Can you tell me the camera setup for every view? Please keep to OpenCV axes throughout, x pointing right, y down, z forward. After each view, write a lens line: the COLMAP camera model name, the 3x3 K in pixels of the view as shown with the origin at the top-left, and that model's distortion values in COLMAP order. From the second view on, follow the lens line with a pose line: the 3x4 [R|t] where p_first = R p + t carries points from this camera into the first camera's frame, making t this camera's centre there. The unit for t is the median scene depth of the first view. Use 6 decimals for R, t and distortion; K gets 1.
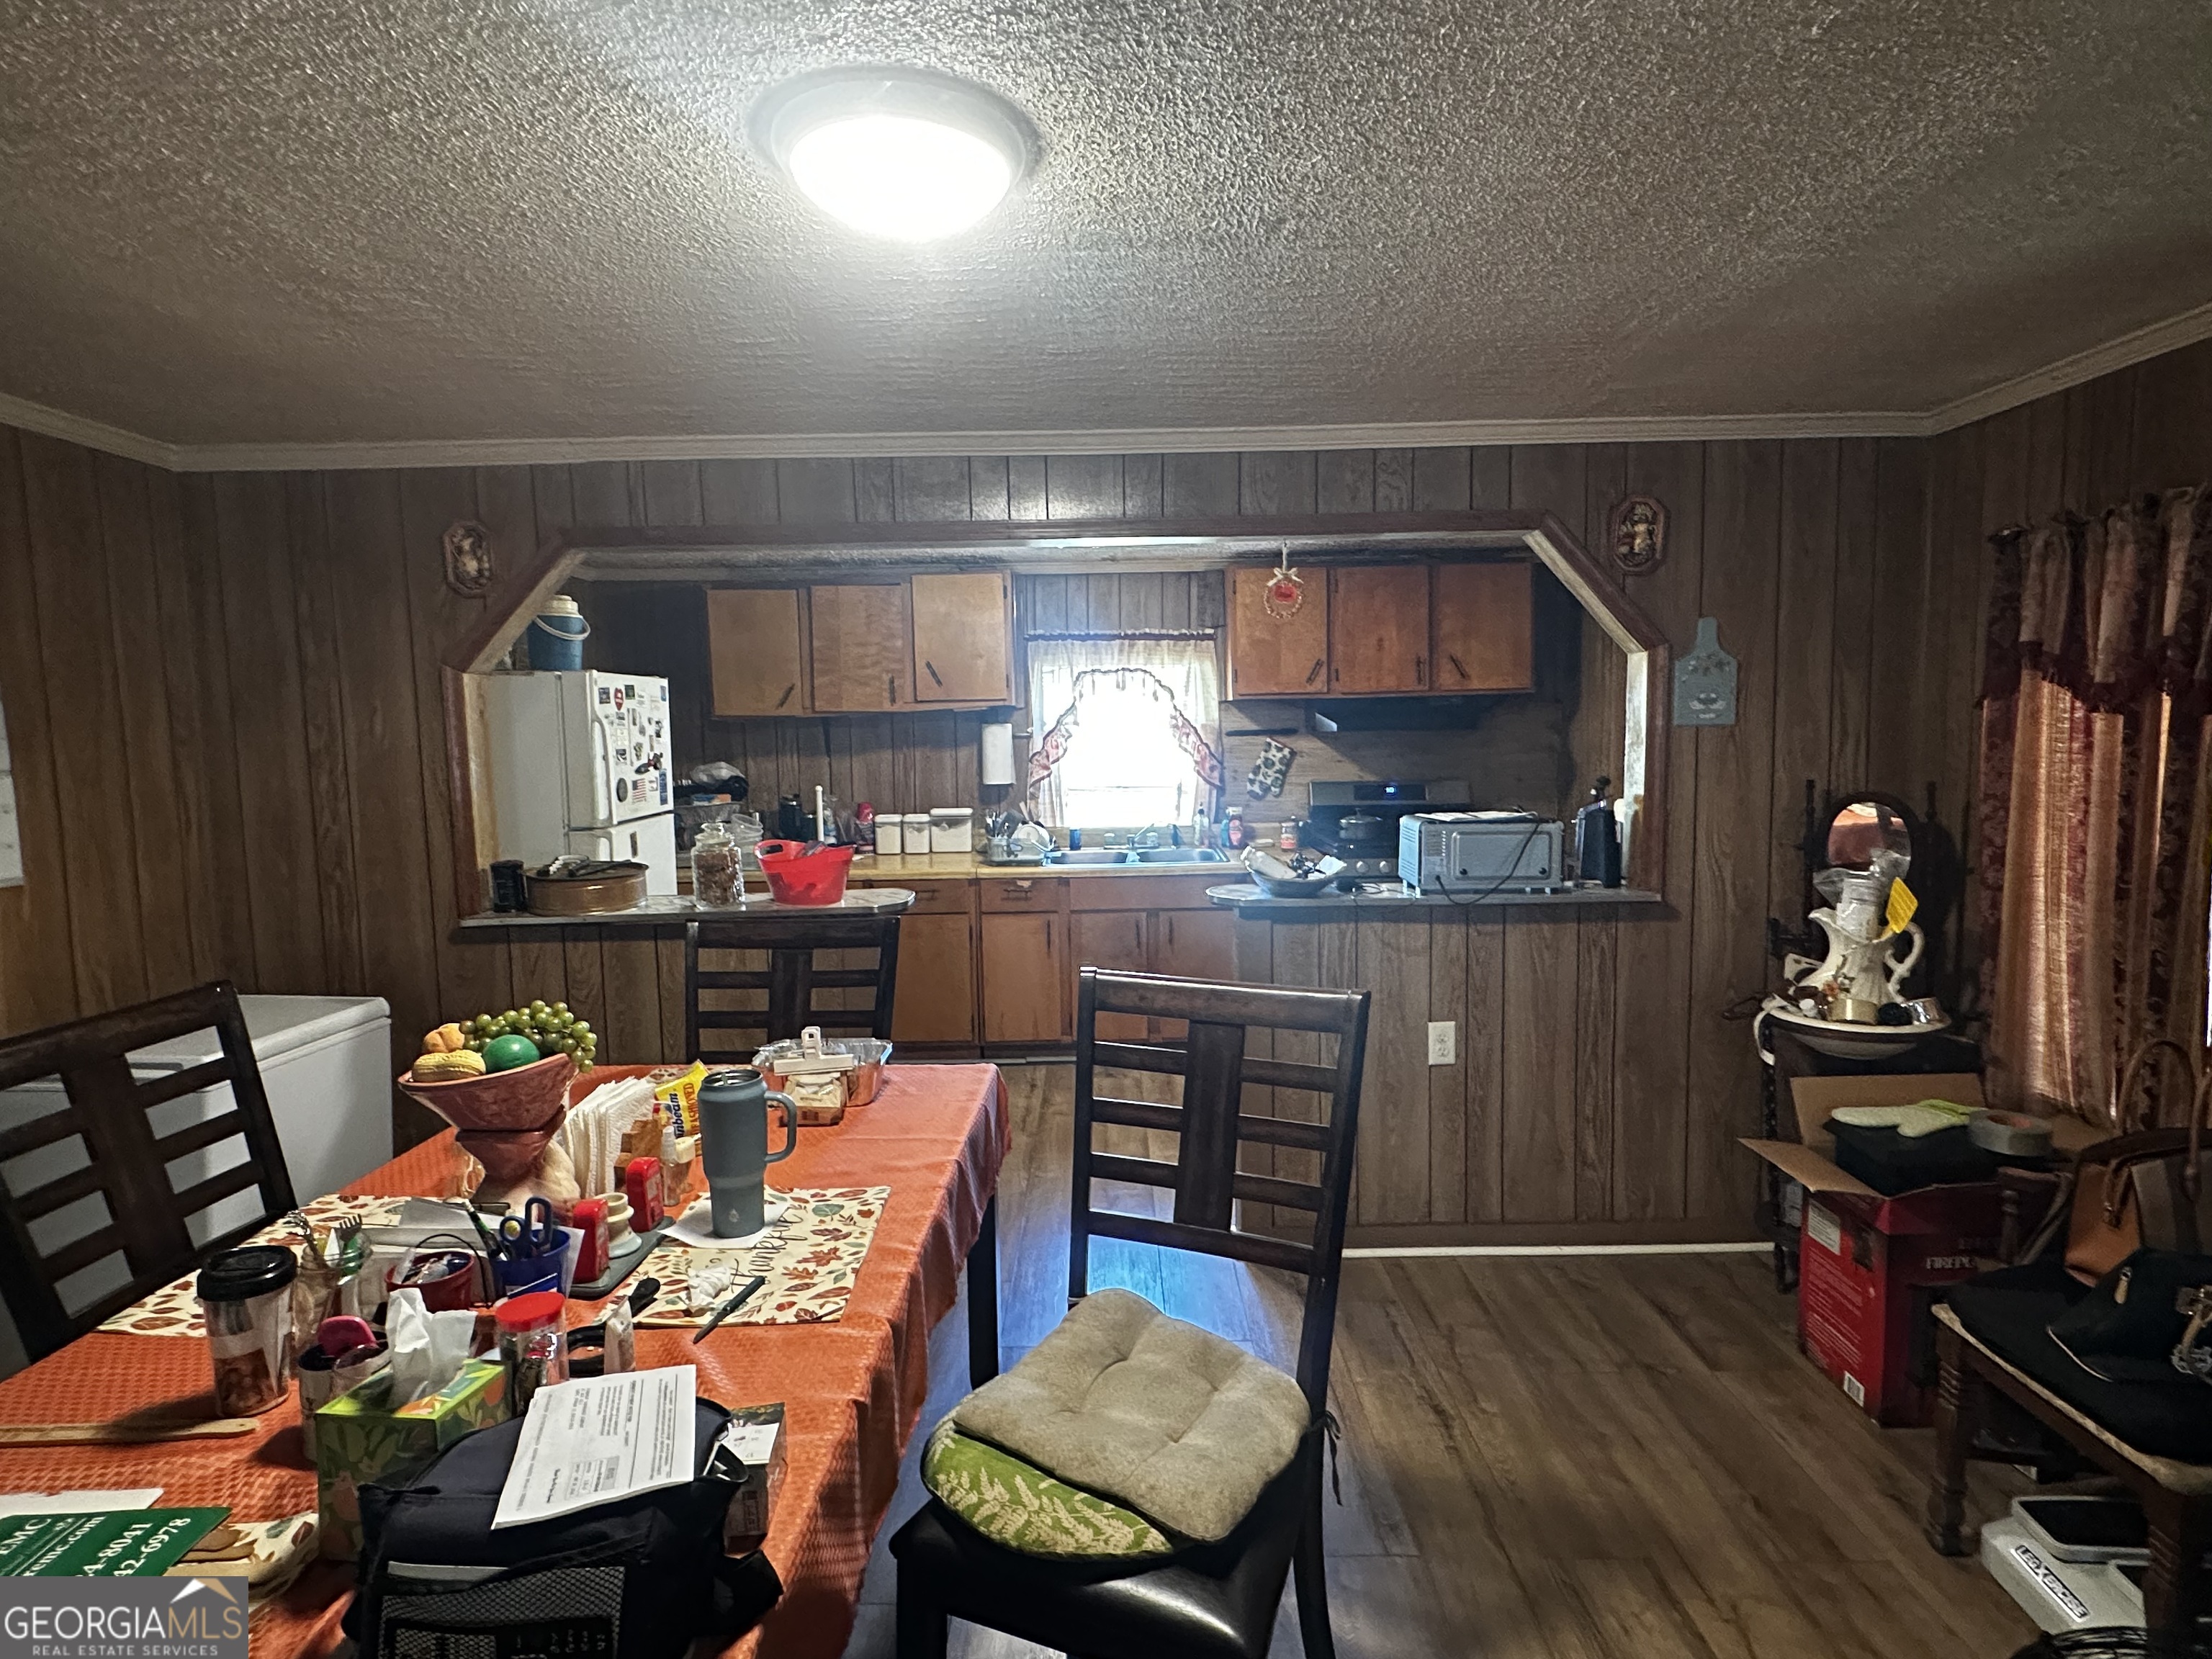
lens RADIAL K [[1170.6, 0, 1106.0], [0, 1170.6, 829.5], [0, 0, 1]] dist [-0.000518, 0.000284]
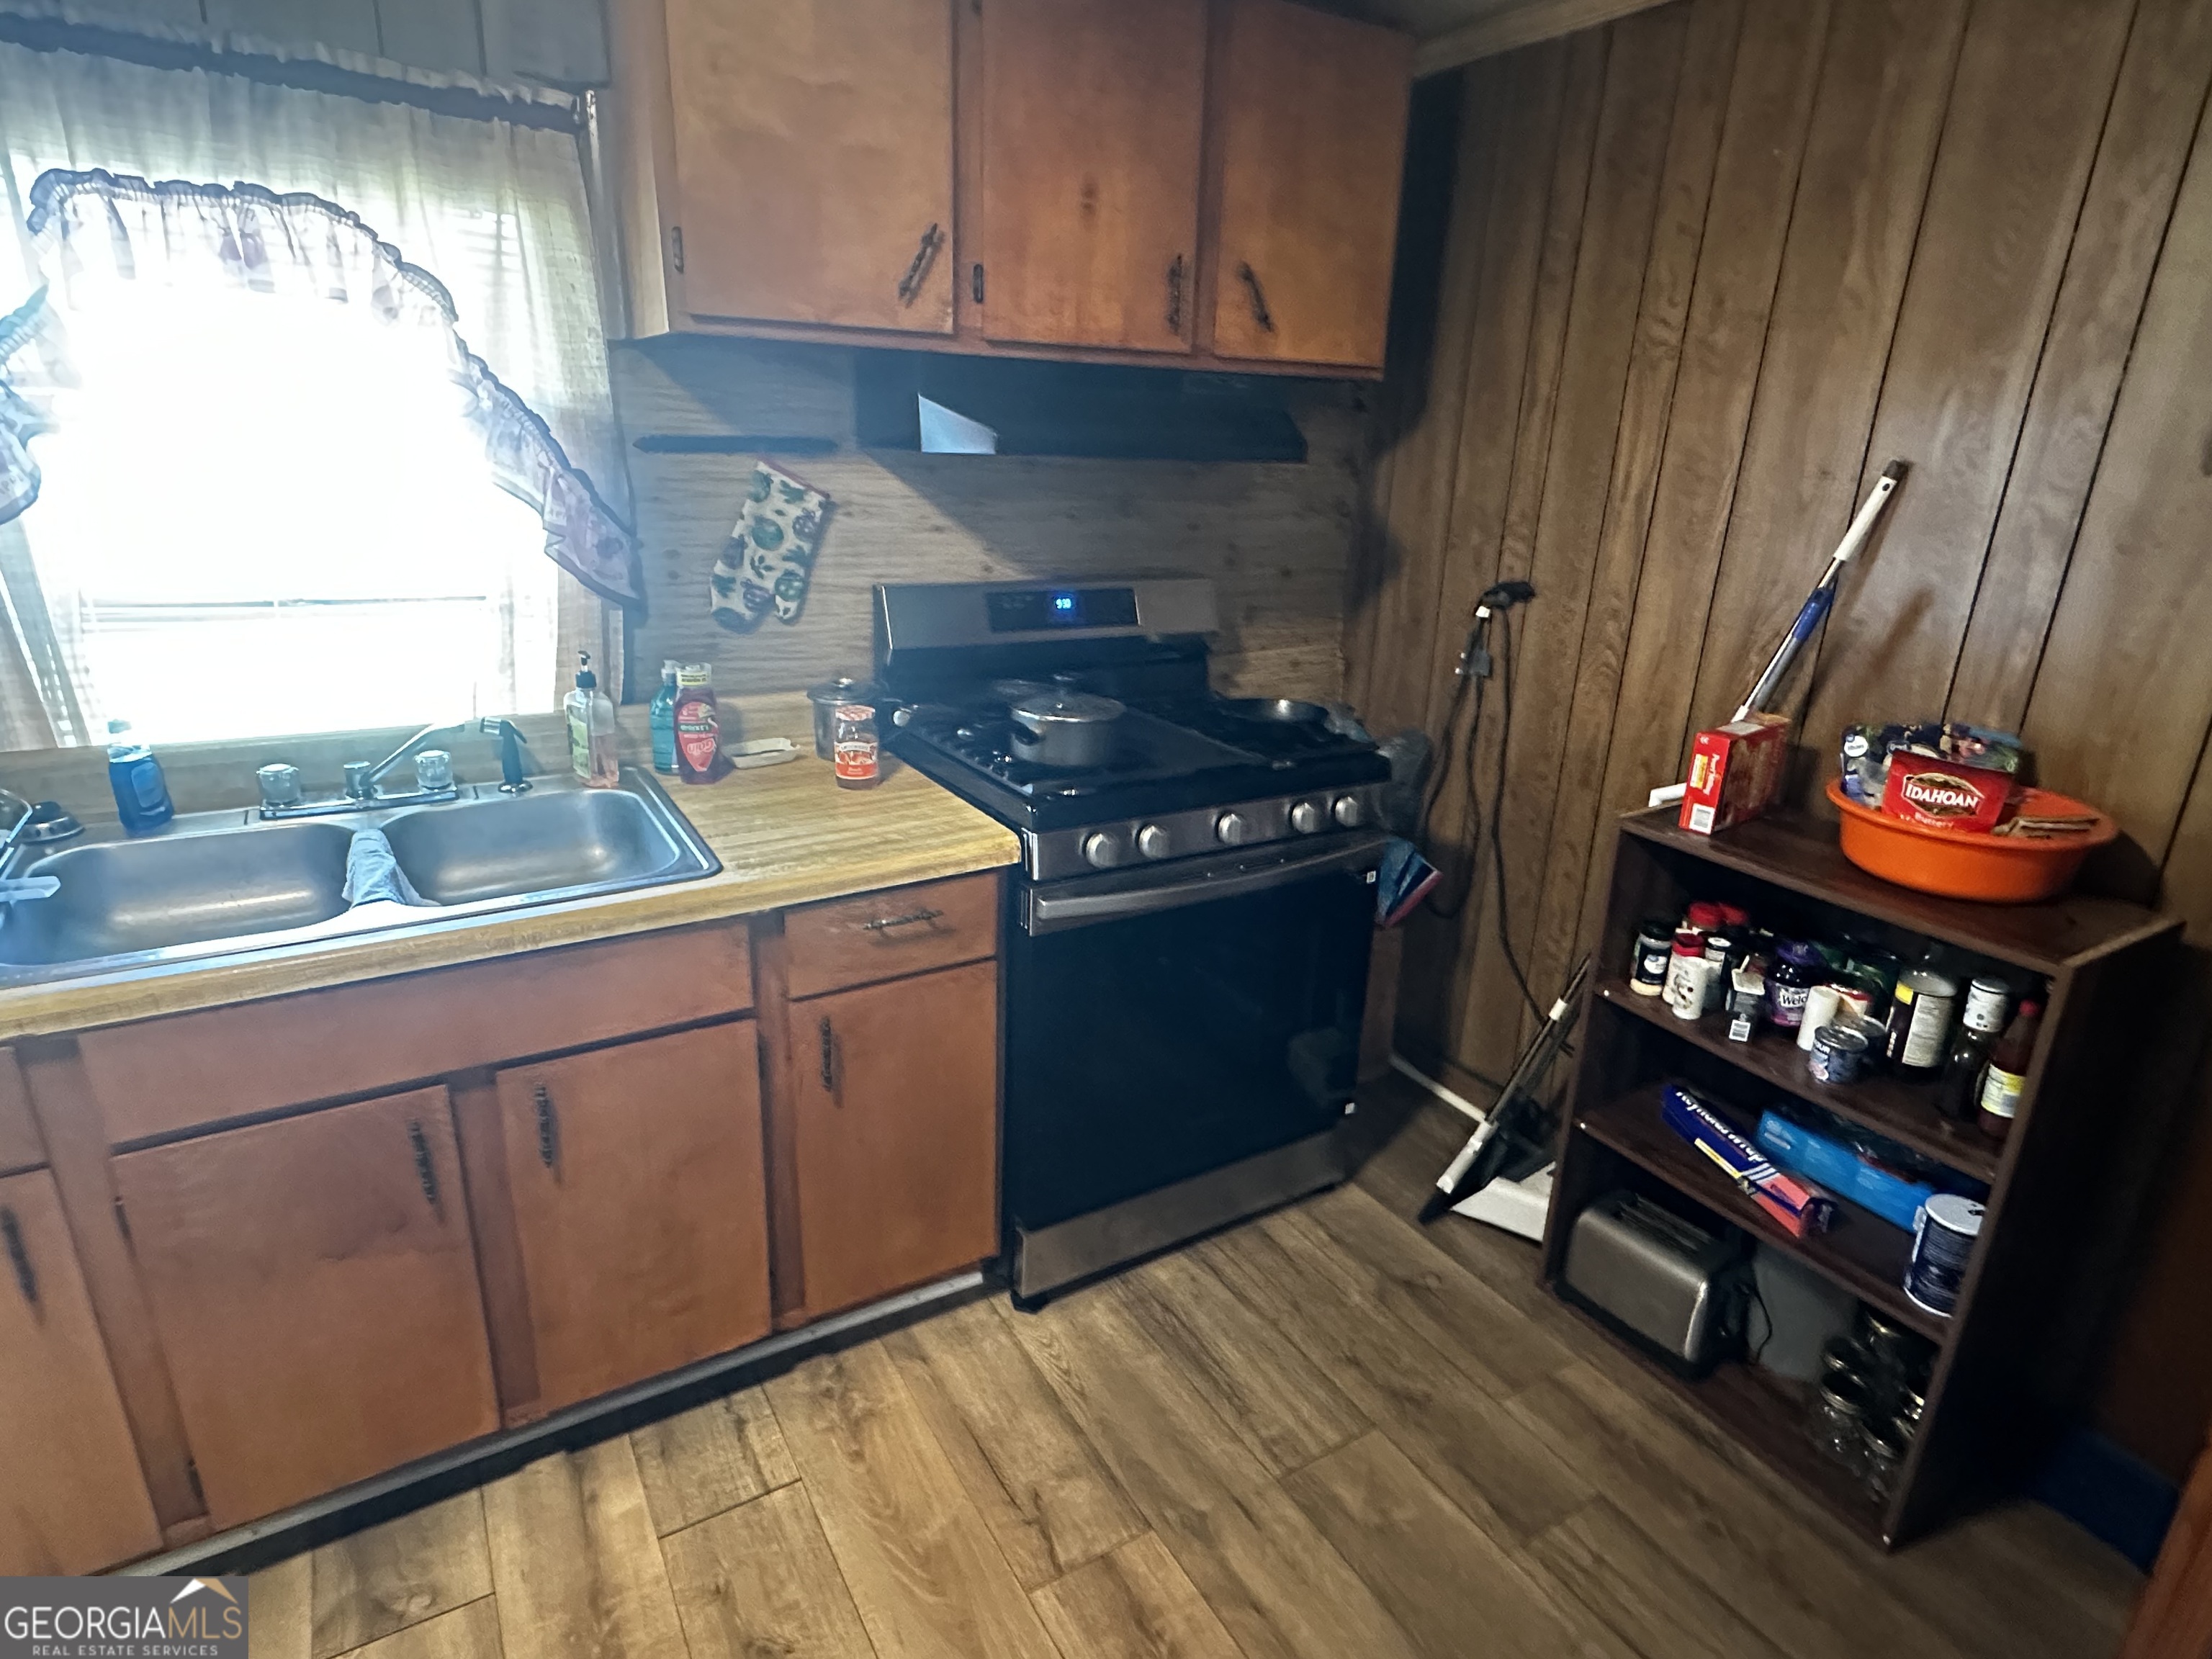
lens RADIAL K [[1170.6, 0, 1106.0], [0, 1170.6, 829.5], [0, 0, 1]] dist [-0.000518, 0.000284]
pose [[0.850055, -0.119362, 0.512990, 0.029514], [-0.000373, 0.973845, 0.227211, -0.050112], [-0.526694, -0.193334, 0.827778, 0.626784]]
